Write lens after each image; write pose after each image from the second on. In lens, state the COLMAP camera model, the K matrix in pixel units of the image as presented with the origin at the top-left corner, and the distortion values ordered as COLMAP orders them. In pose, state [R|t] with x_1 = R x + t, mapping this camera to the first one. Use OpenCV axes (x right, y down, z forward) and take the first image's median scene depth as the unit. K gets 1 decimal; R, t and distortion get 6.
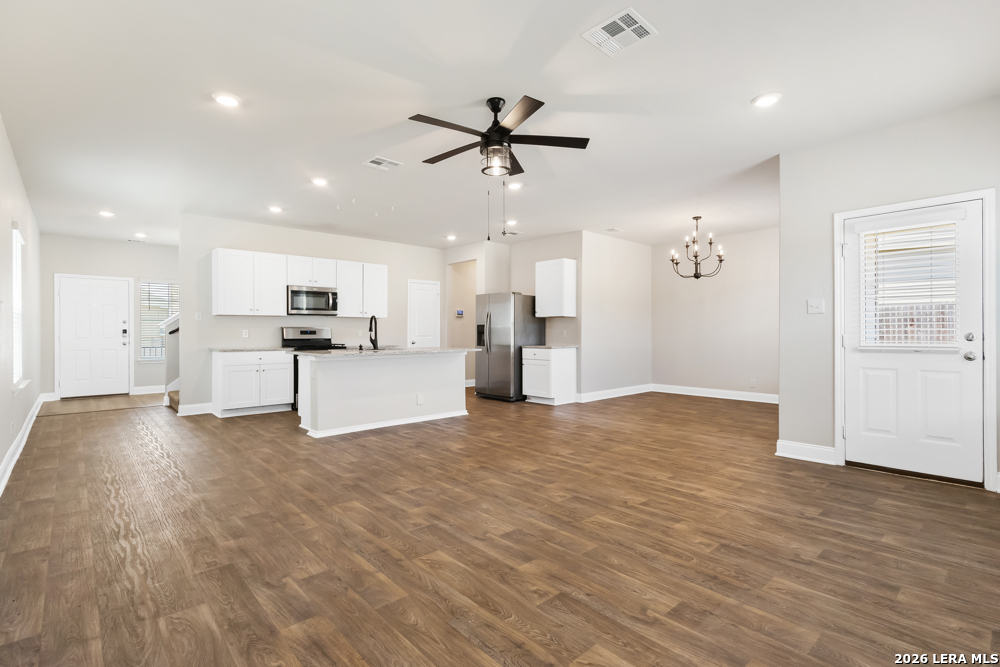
lens RADIAL K [[471.1, 0, 500.0], [0, 471.1, 333.5], [0, 0, 1]] dist [0.000773, -0.000169]
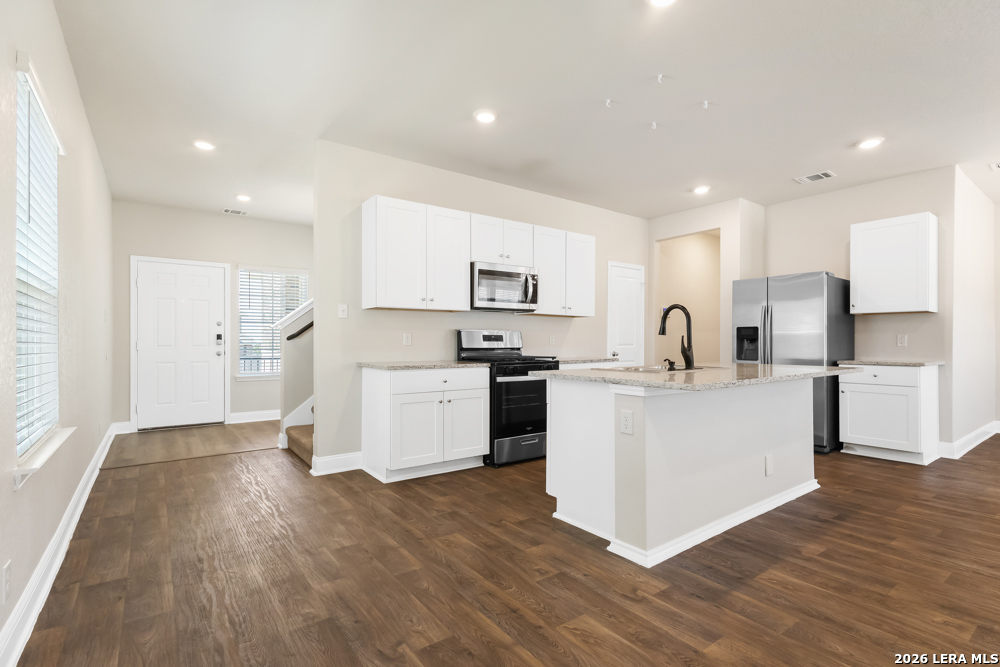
lens RADIAL K [[470.2, 0, 512.6], [0, 470.2, 339.7], [0, 0, 1]] dist [-0.002261, 0.008166]
pose [[0.996506, 0.000406, -0.083519, -0.278593], [-0.000435, 1.000000, -0.000329, 0.000140], [0.083518, 0.000364, 0.996506, 0.307271]]
